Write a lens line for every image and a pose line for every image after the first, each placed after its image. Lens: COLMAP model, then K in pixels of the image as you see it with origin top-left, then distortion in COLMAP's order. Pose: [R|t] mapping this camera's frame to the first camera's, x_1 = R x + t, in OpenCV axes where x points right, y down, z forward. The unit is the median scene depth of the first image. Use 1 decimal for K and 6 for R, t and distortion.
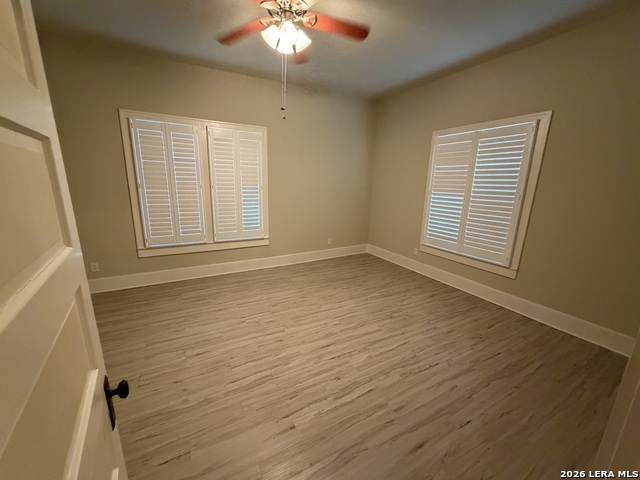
lens RADIAL K [[254.9, 0, 320.0], [0, 254.9, 240.0], [0, 0, 1]] dist [-0.001481, 0.000184]
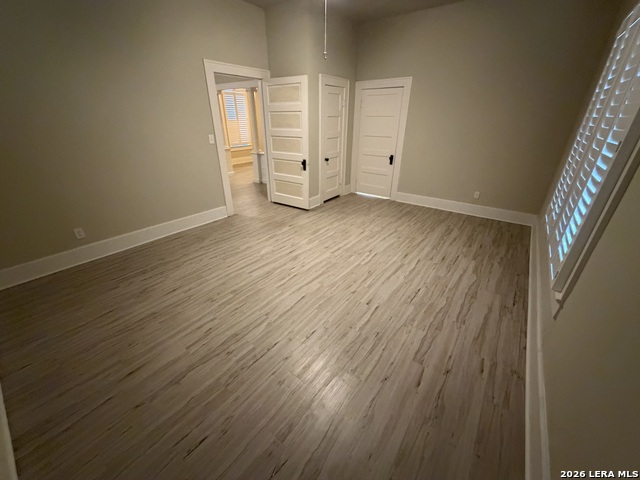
lens RADIAL K [[254.9, 0, 320.0], [0, 254.9, 240.0], [0, 0, 1]] dist [-0.001481, 0.000184]
pose [[-0.911644, 0.154709, -0.380750, 0.338007], [-0.117778, 0.789236, 0.602690, -0.391630], [0.393743, 0.594282, -0.701281, 1.694815]]
